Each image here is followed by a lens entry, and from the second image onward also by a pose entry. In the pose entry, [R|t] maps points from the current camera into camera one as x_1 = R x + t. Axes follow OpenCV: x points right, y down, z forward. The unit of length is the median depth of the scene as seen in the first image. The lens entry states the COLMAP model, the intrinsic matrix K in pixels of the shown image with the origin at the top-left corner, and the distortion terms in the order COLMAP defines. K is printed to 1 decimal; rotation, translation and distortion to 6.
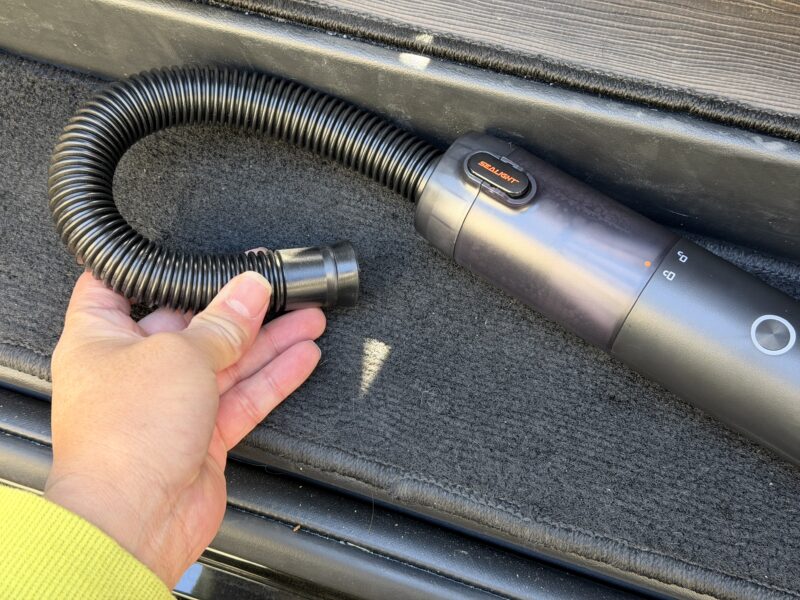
lens RADIAL K [[1117.1, 0, 394.2], [0, 1117.1, 301.2], [0, 0, 1]] dist [0.164544, -0.345229]
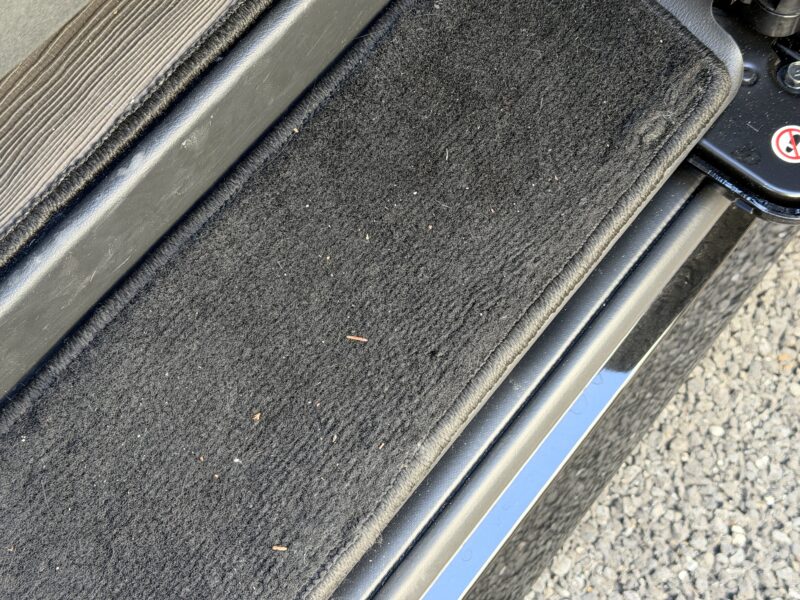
lens RADIAL K [[1117.1, 0, 394.2], [0, 1117.1, 301.2], [0, 0, 1]] dist [0.164544, -0.345229]
pose [[0.346722, -0.876371, 0.334301, -0.022590], [0.806548, 0.460504, 0.370698, -0.254181], [-0.478816, 0.141101, 0.866502, 0.052851]]
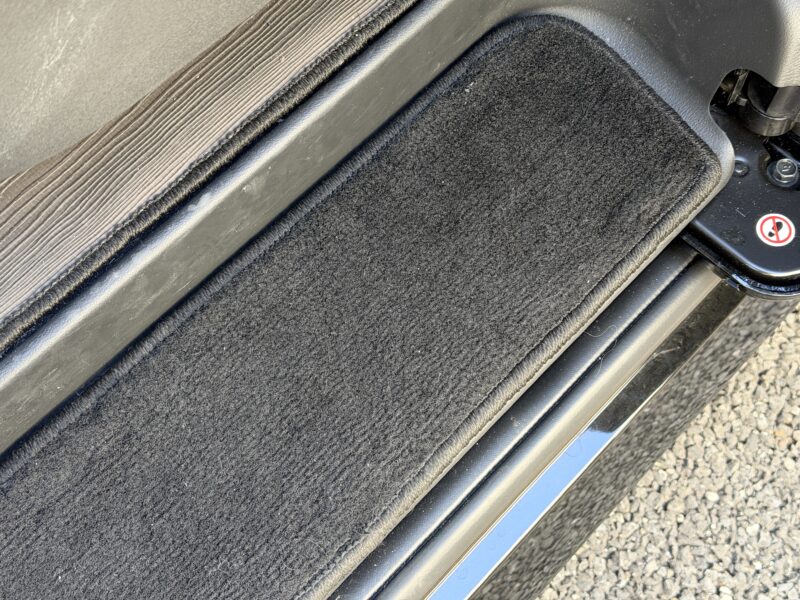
lens RADIAL K [[1115.6, 0, 400.0], [0, 1115.6, 300.0], [0, 0, 1]] dist [0.168176, -0.331788]
pose [[0.421970, -0.823967, 0.378180, -0.103794], [0.779102, 0.542881, 0.313497, -0.277375], [-0.463617, 0.162354, 0.871034, -0.095102]]
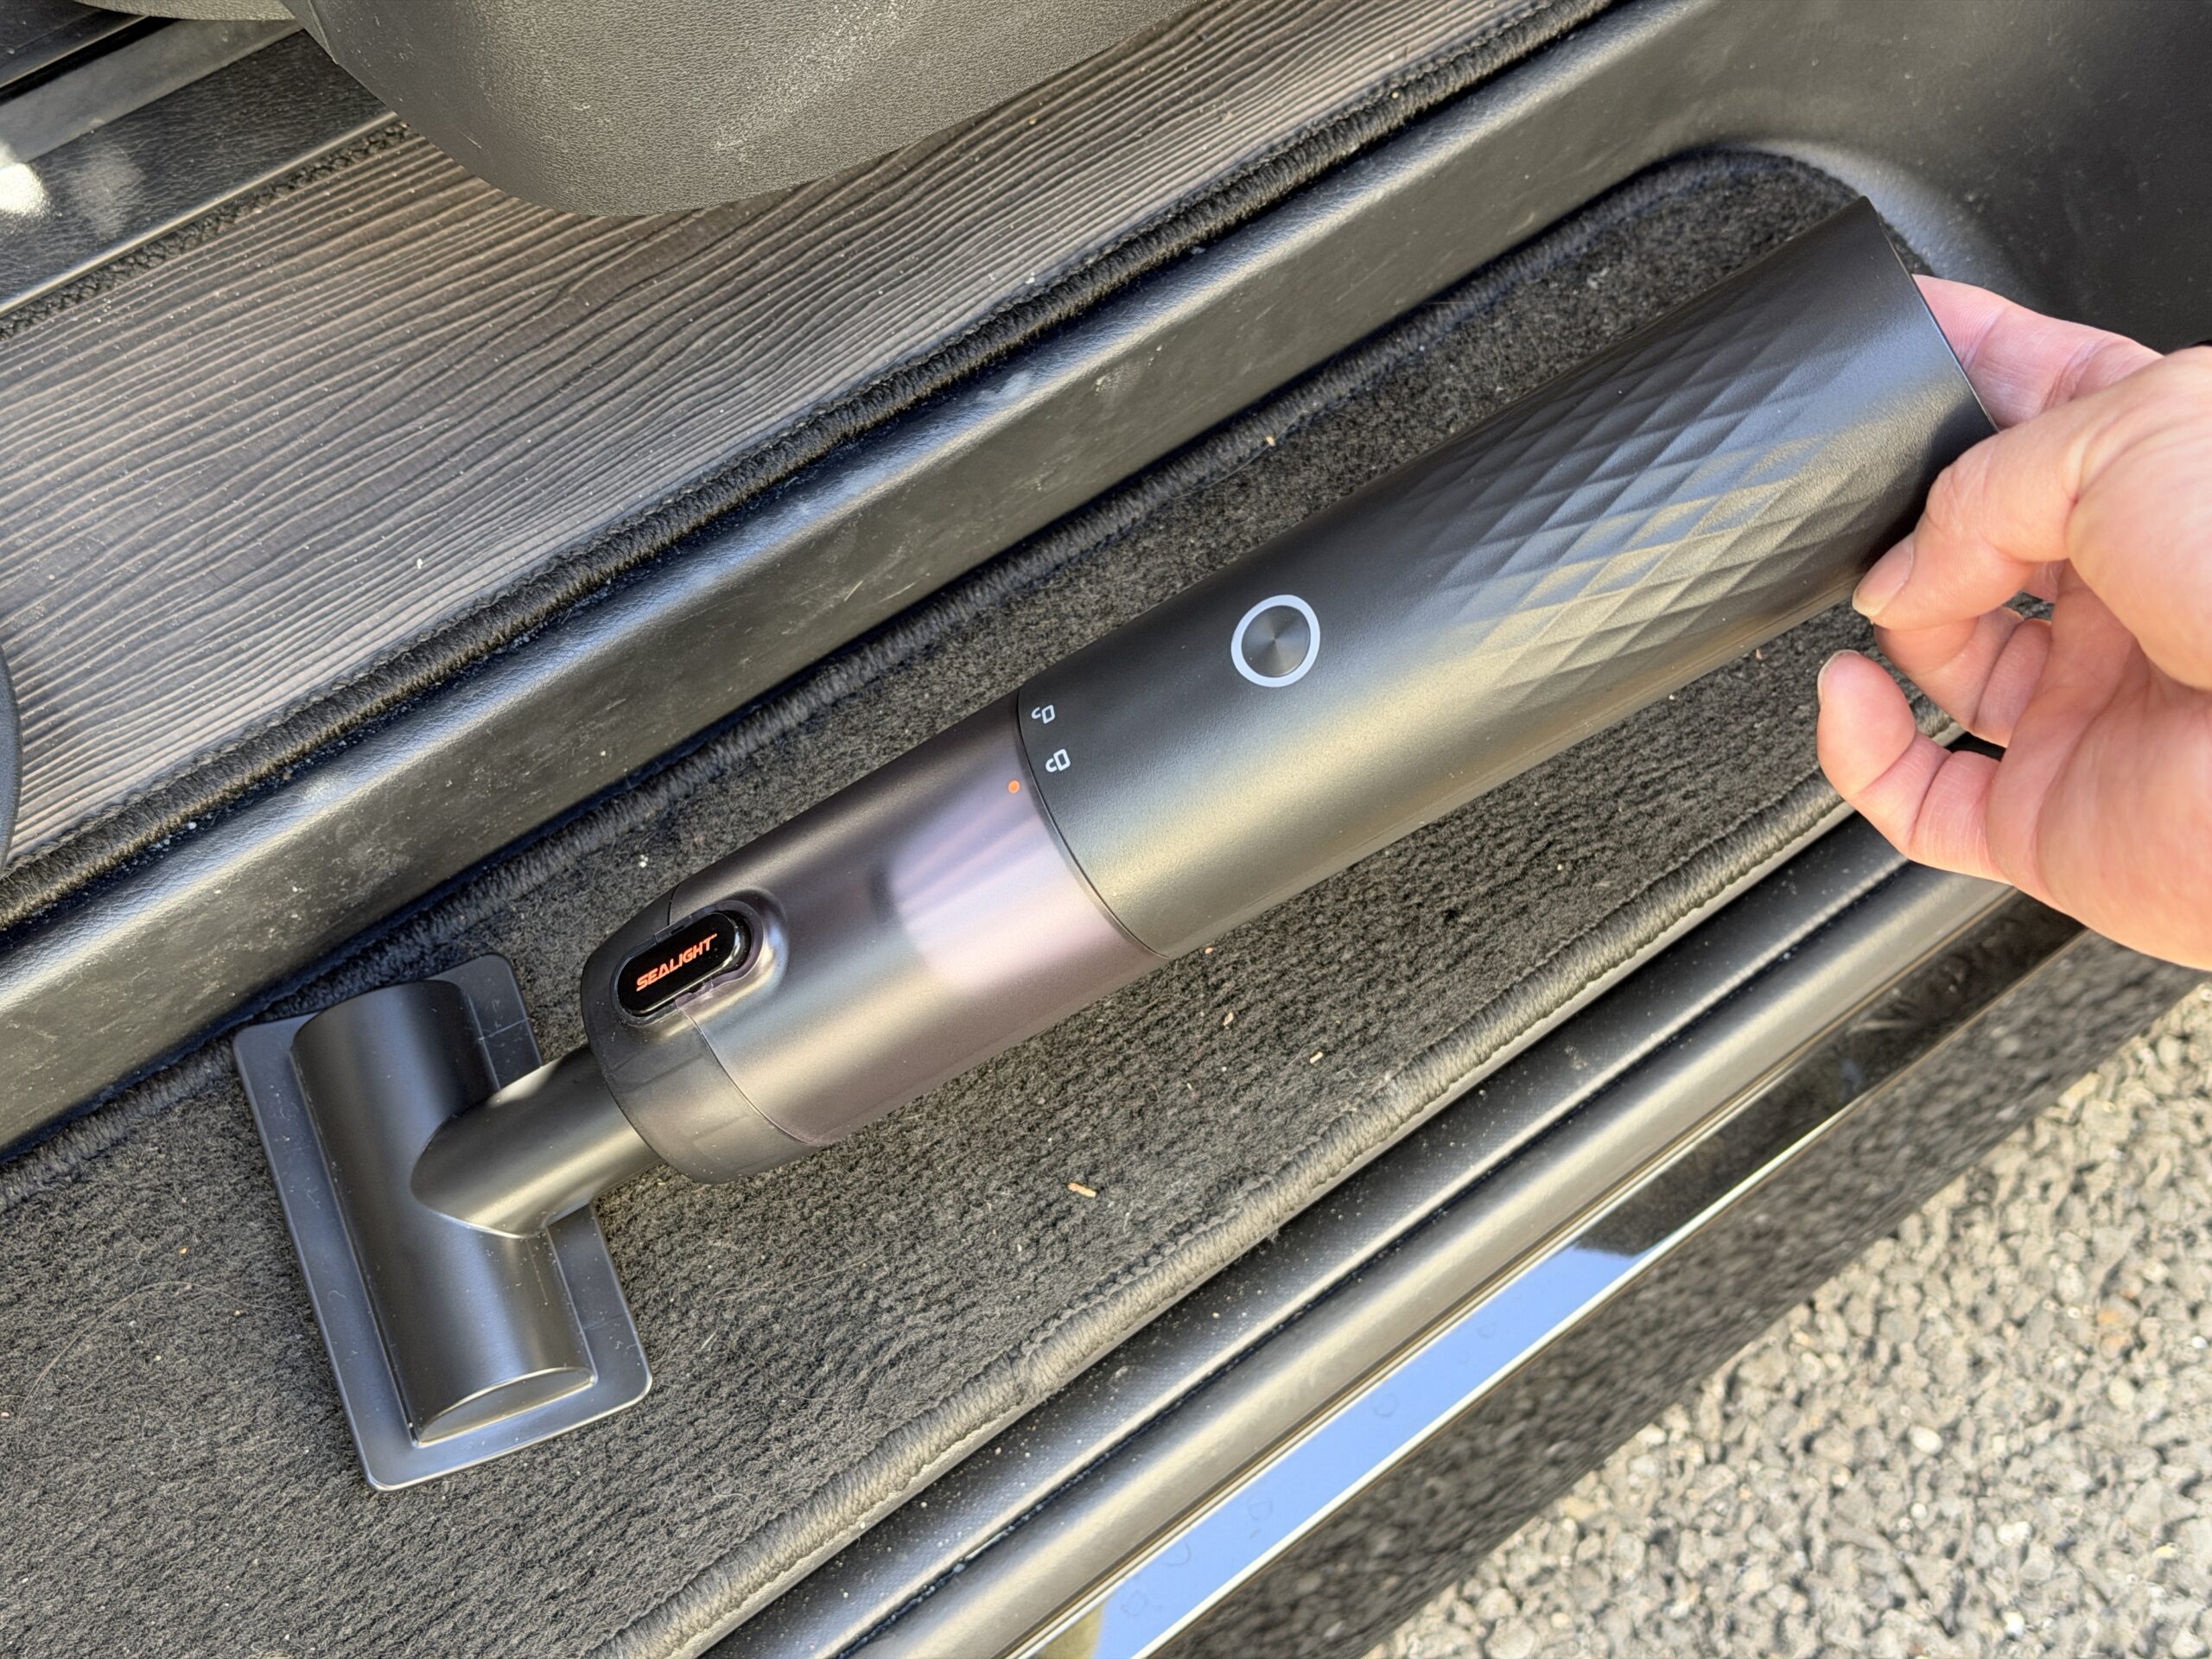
lens RADIAL K [[3088.9, 0, 1089.9], [0, 3088.9, 832.8], [0, 0, 1]] dist [0.164544, -0.345229]
pose [[0.541454, -0.710478, 0.449497, -0.420406], [0.663391, 0.689492, 0.290710, -0.373051], [-0.516468, 0.140786, 0.844654, -0.190688]]
